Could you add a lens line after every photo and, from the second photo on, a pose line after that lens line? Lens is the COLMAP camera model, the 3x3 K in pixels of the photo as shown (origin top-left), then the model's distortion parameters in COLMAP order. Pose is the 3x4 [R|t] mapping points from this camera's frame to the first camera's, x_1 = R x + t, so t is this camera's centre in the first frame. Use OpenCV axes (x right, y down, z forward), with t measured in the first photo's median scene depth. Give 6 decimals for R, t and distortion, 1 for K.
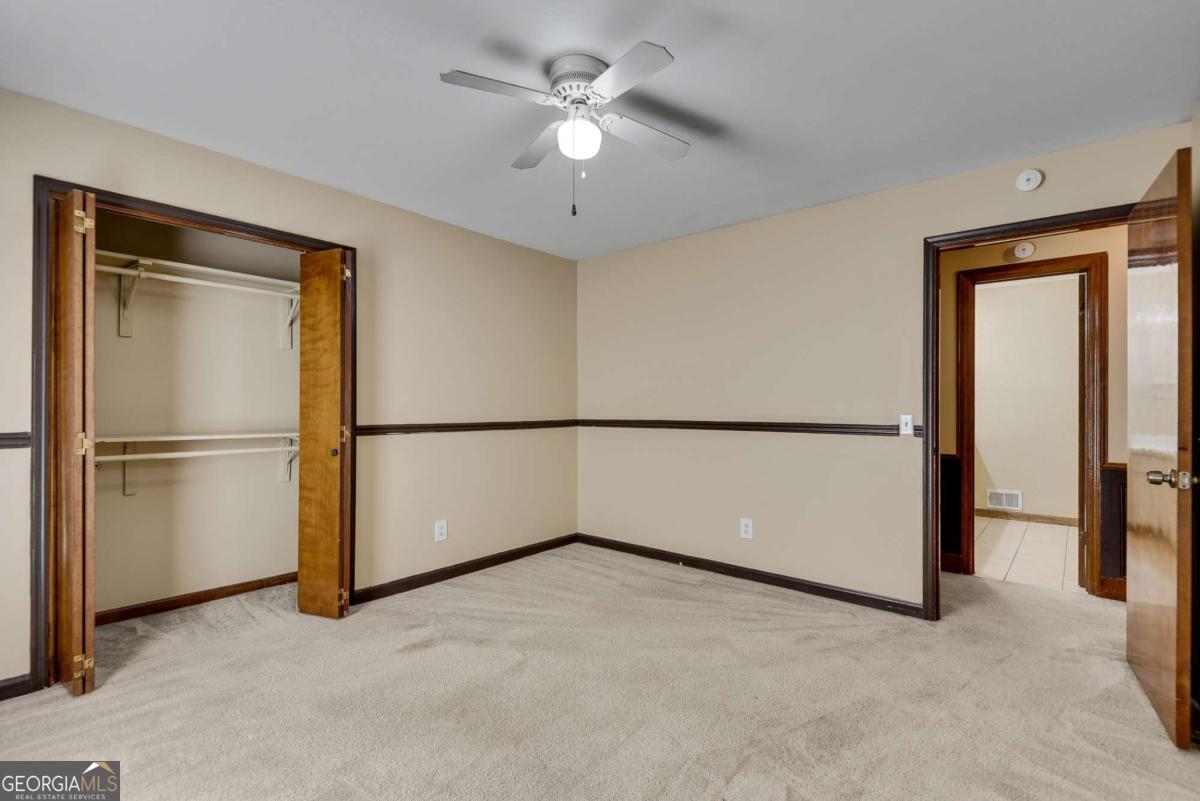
lens RADIAL K [[552.1, 0, 601.0], [0, 552.1, 402.8], [0, 0, 1]] dist [0.036861, -0.021661]
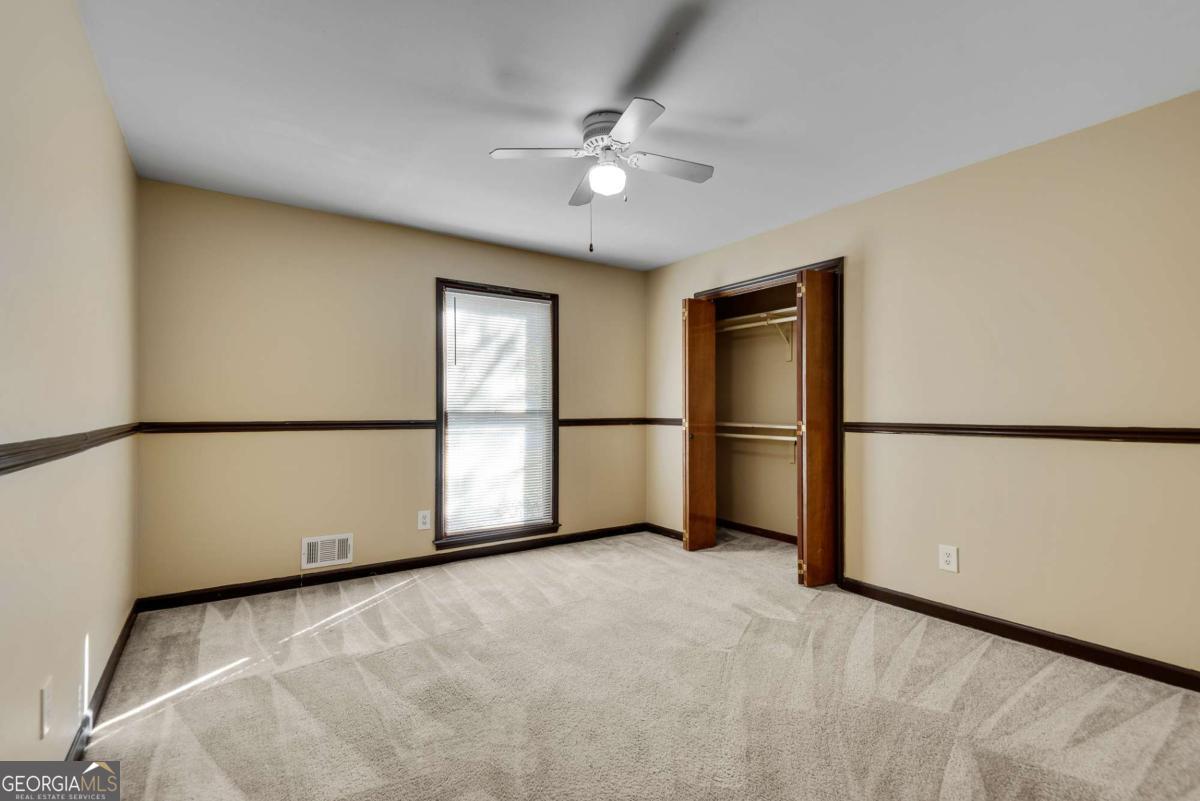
lens RADIAL K [[552.1, 0, 601.0], [0, 552.1, 402.8], [0, 0, 1]] dist [0.036861, -0.021661]
pose [[-0.263316, -0.009702, -0.964661, 0.740375], [0.011740, 0.999843, -0.013260, 0.012522], [0.964638, -0.014817, -0.263160, 0.863614]]
